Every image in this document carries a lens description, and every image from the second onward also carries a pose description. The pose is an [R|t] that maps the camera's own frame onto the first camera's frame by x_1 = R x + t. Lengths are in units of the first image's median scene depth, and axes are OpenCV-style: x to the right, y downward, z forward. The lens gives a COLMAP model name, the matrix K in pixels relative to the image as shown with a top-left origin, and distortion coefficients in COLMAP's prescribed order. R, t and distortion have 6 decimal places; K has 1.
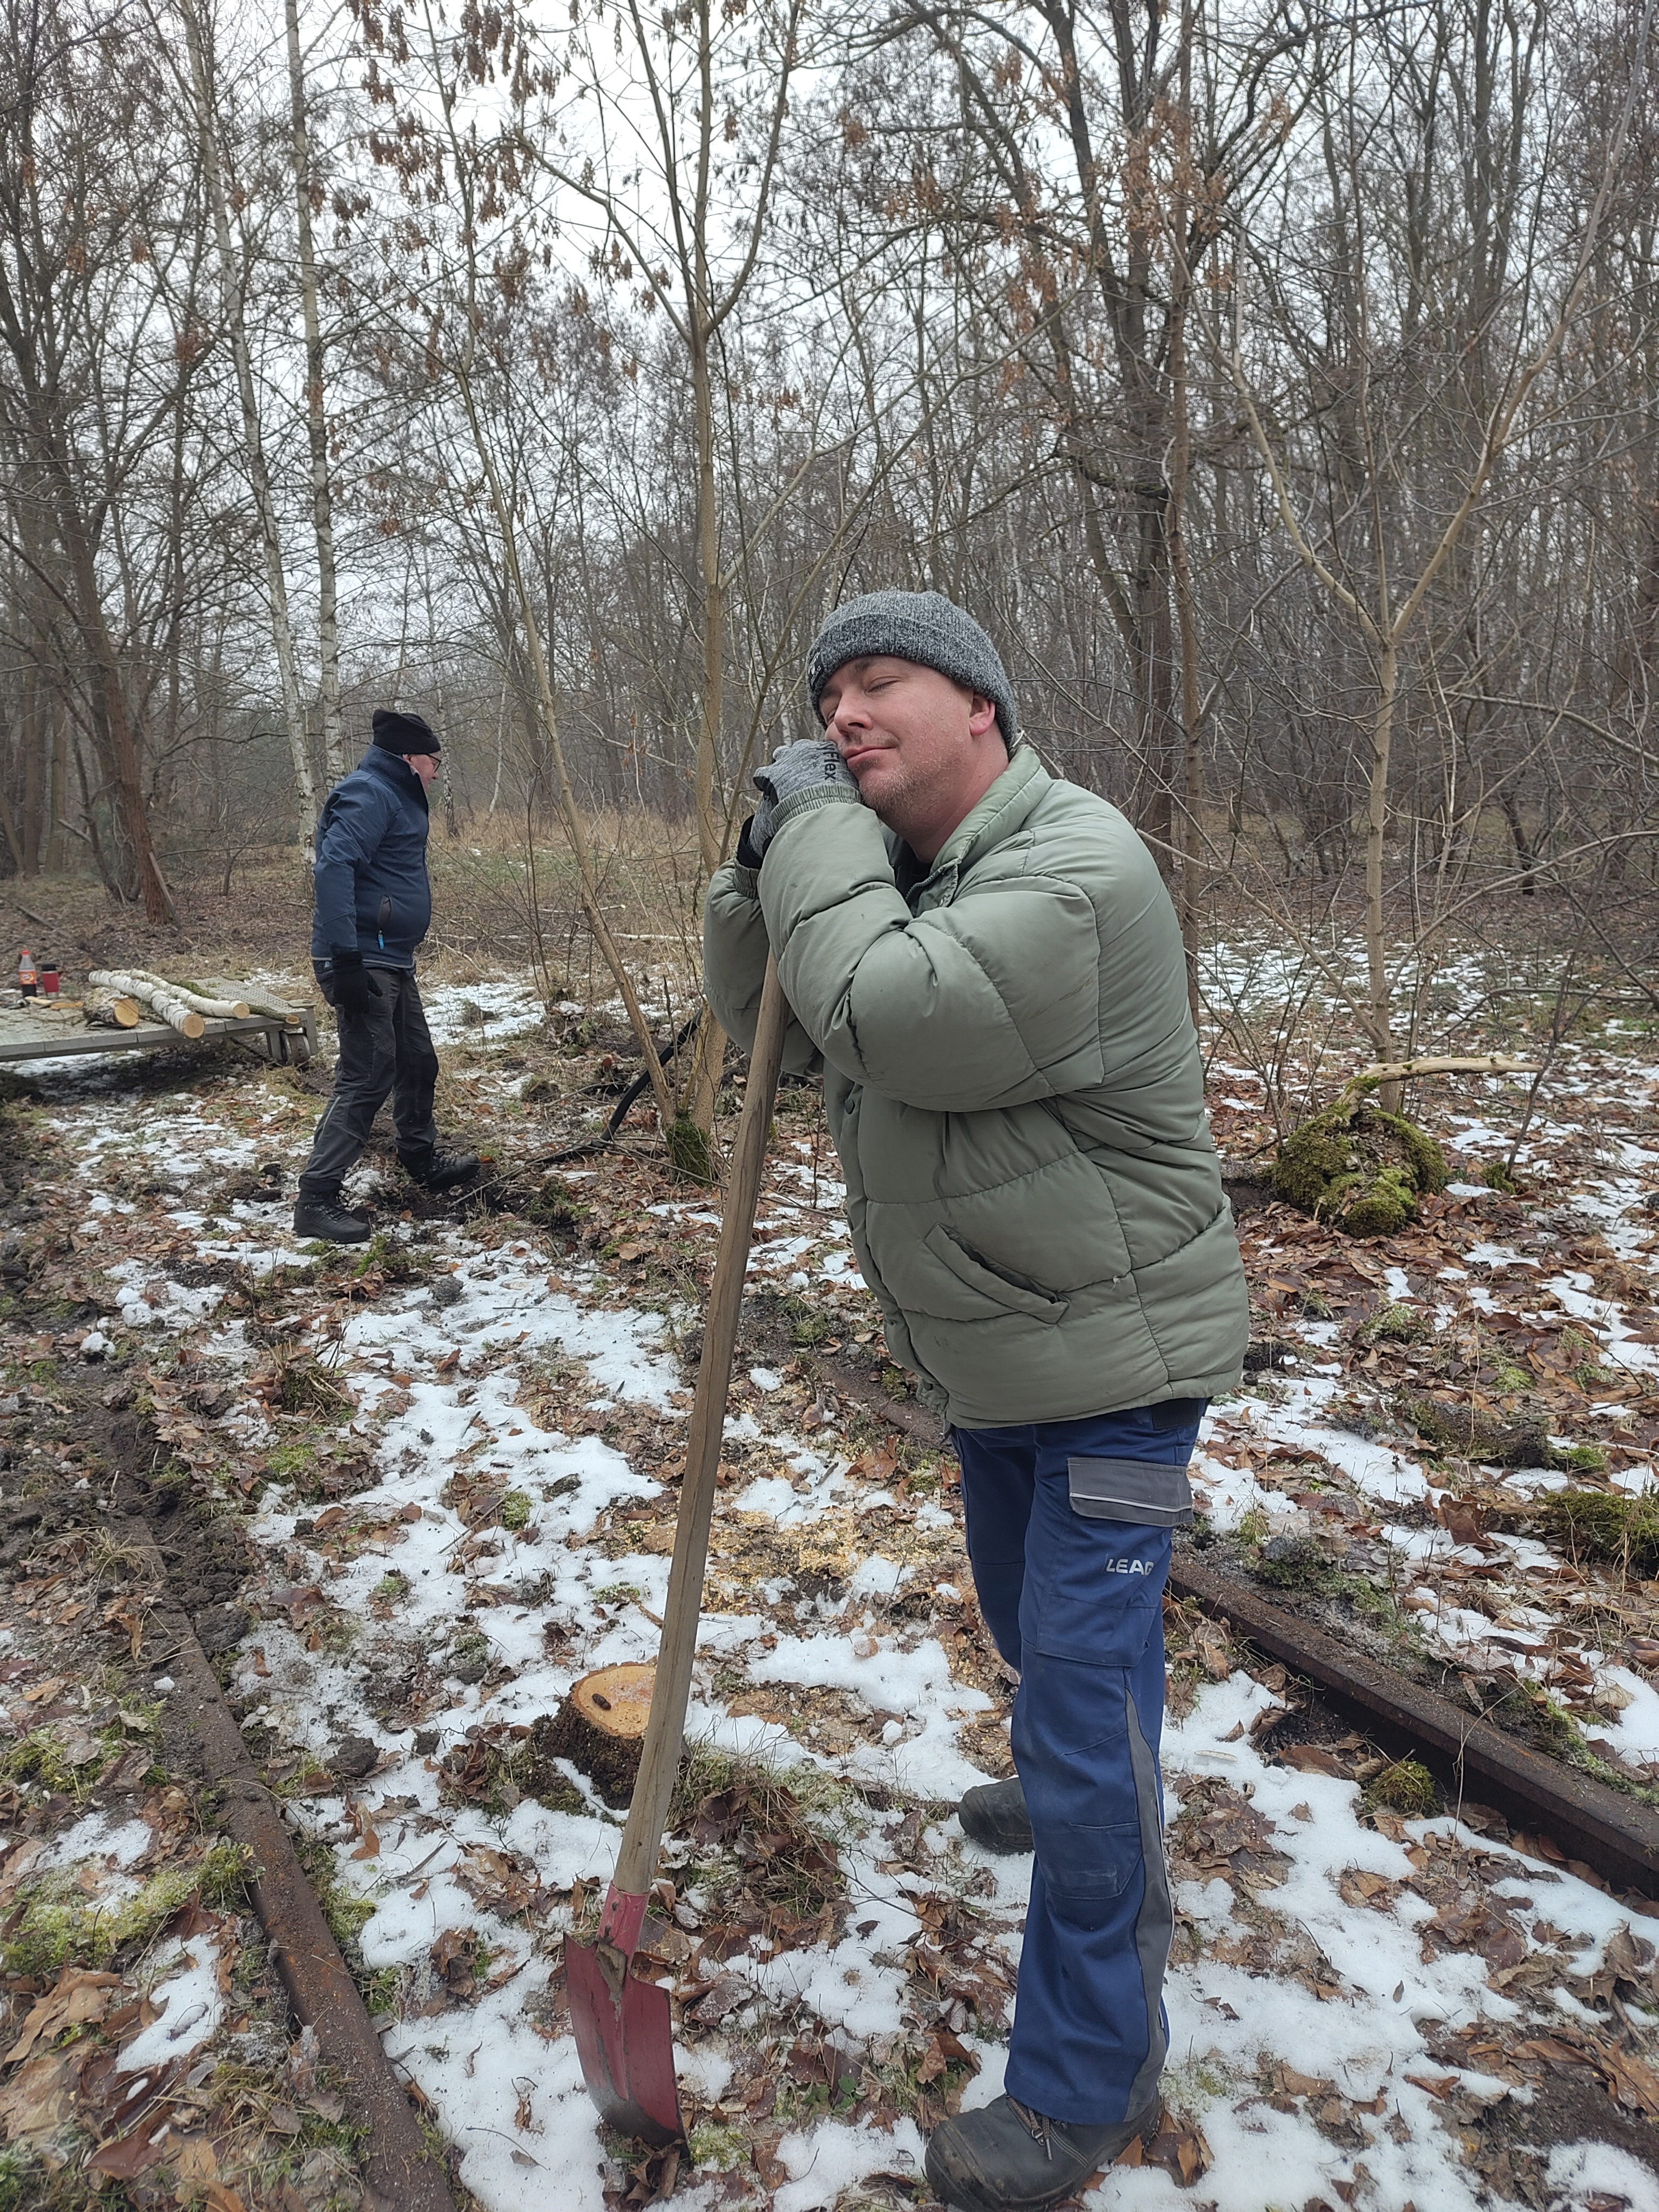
lens RADIAL K [[1488.9, 0, 817.2], [0, 1488.9, 1110.4], [0, 0, 1]] dist [0.061593, -0.068866]
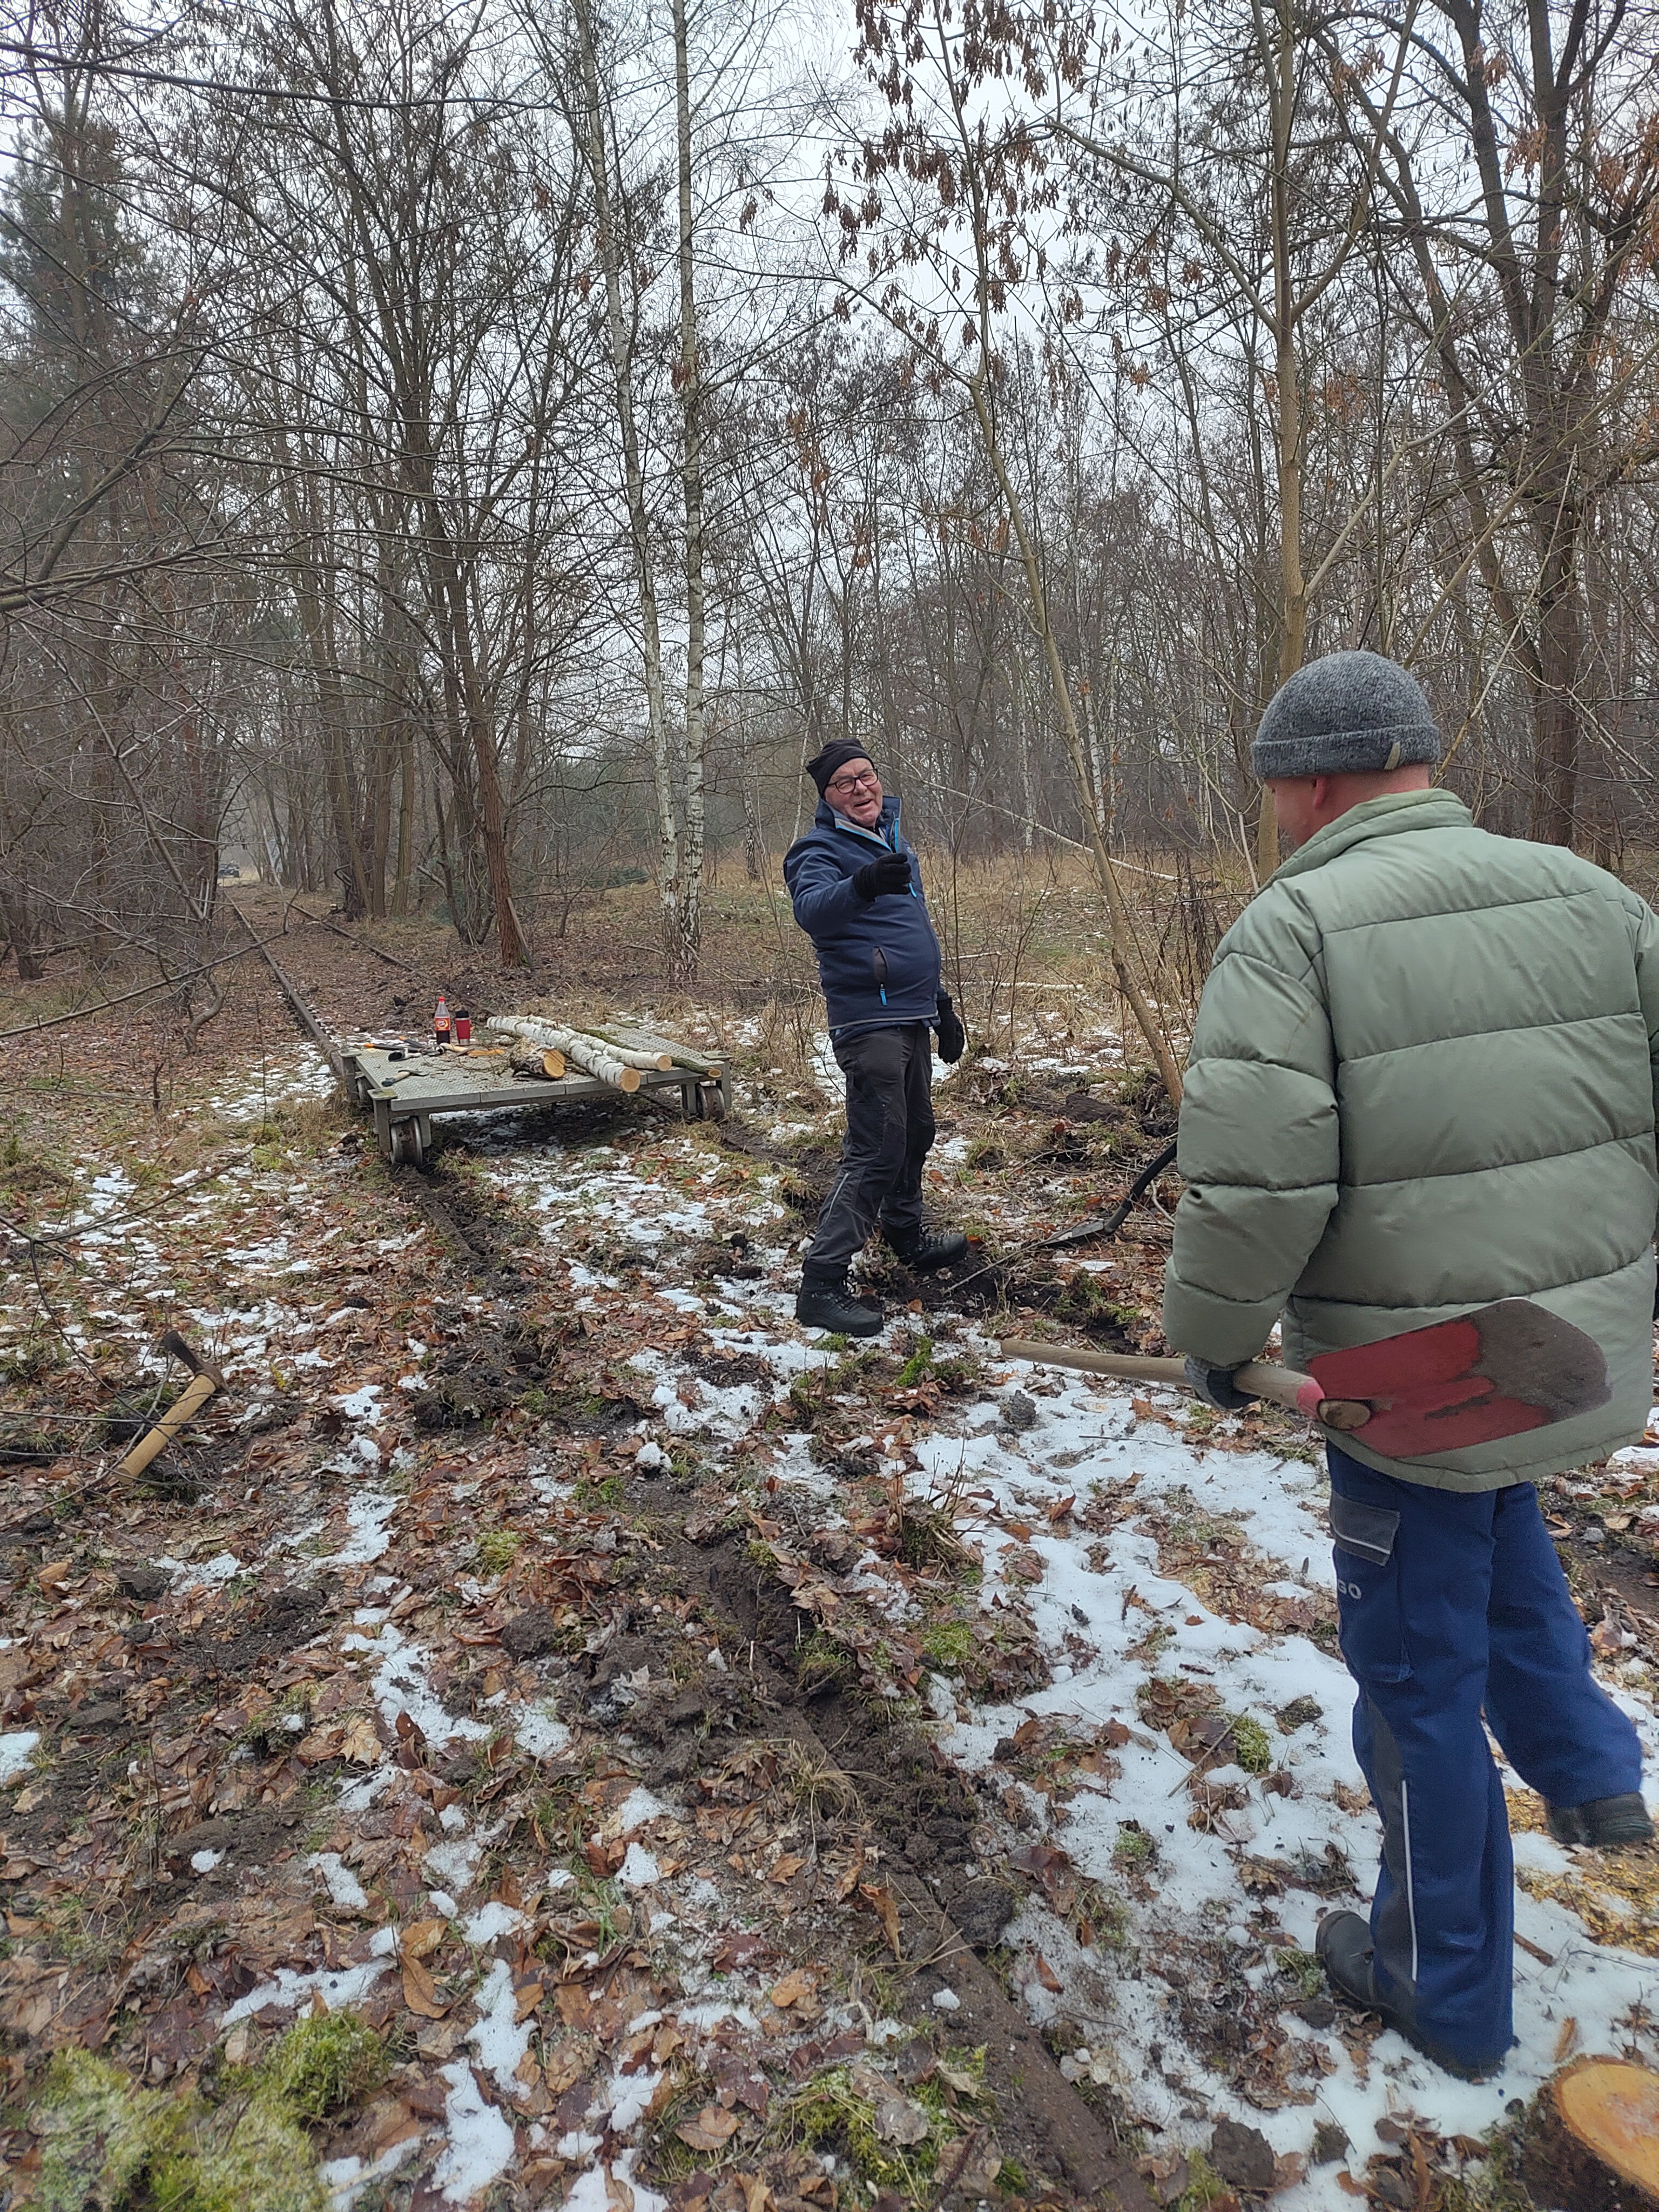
lens RADIAL K [[1491.8, 0, 827.7], [0, 1491.8, 1085.7], [0, 0, 1]] dist [0.075140, -0.089315]
pose [[0.986508, 0.020916, -0.162369, -0.268651], [-0.027904, 0.998774, -0.040880, -0.033493], [0.161315, 0.044859, 0.985883, 0.153892]]
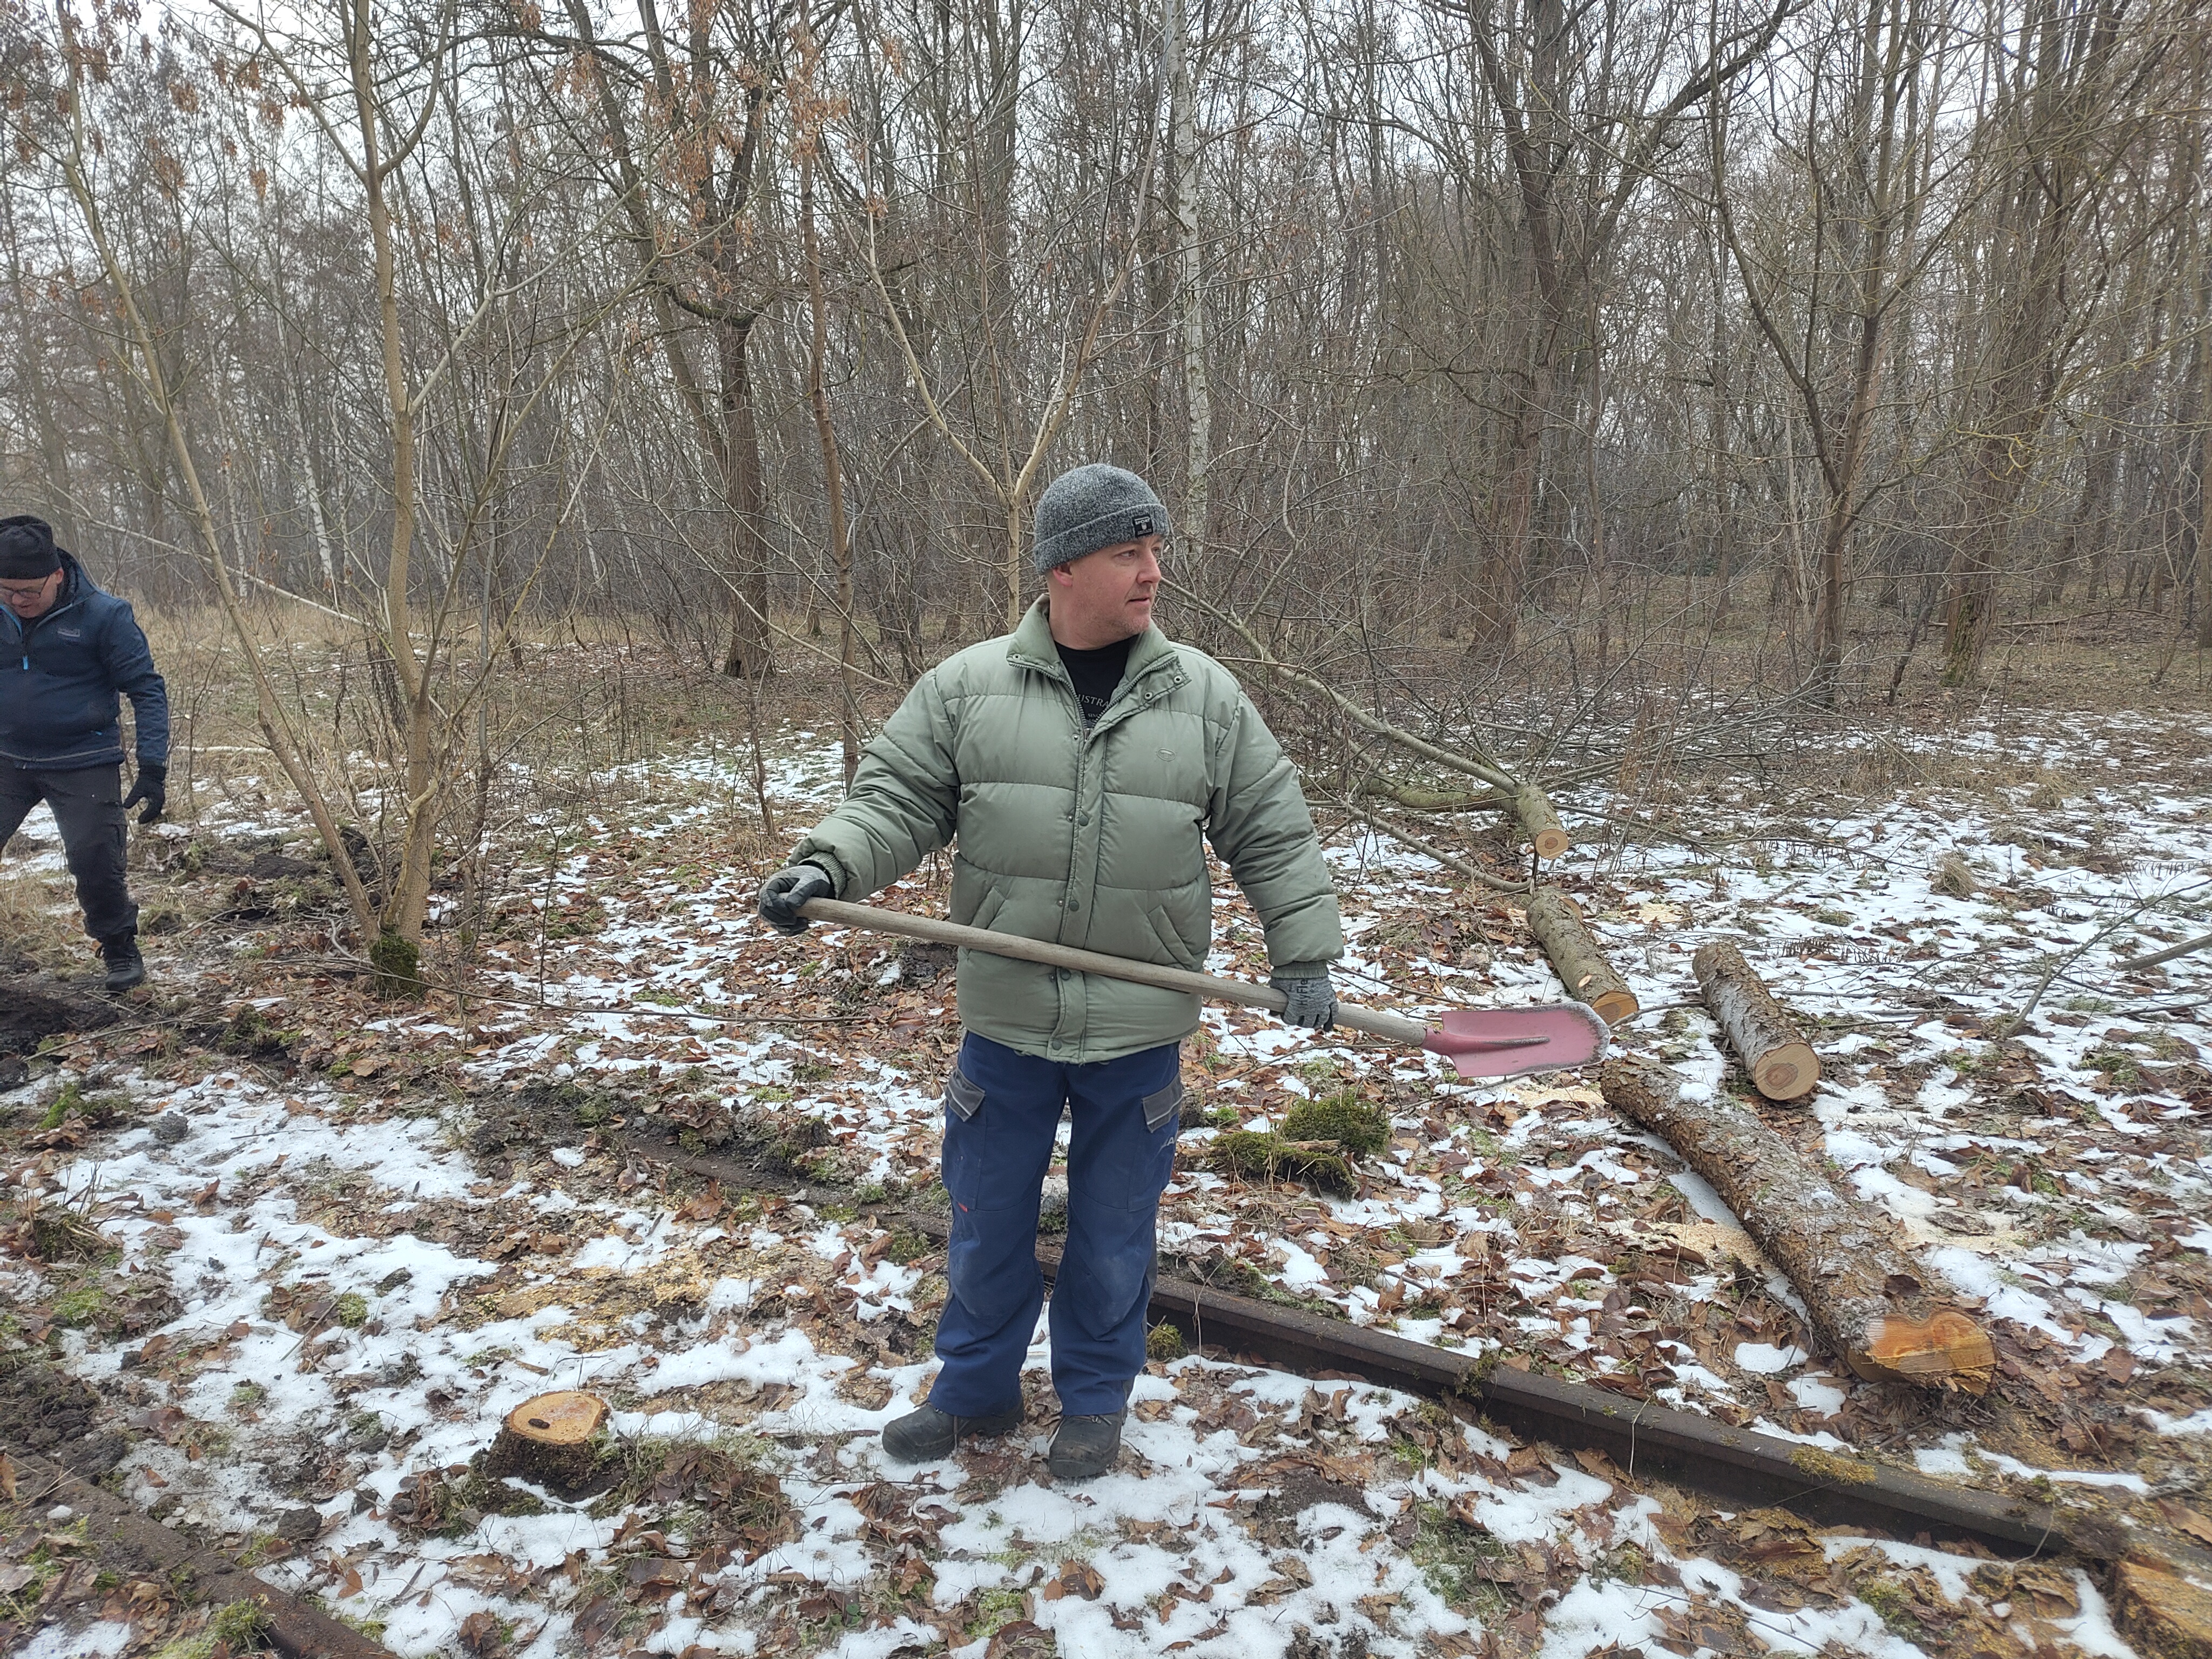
lens RADIAL K [[1511.0, 0, 1093.3], [0, 1511.0, 831.8], [0, 0, 1]] dist [-0.003946, 0.006282]
pose [[0.893015, -0.051510, 0.447070, -0.174364], [0.074008, 0.996712, -0.032991, 0.009010], [-0.443901, 0.062548, 0.893890, -0.166607]]
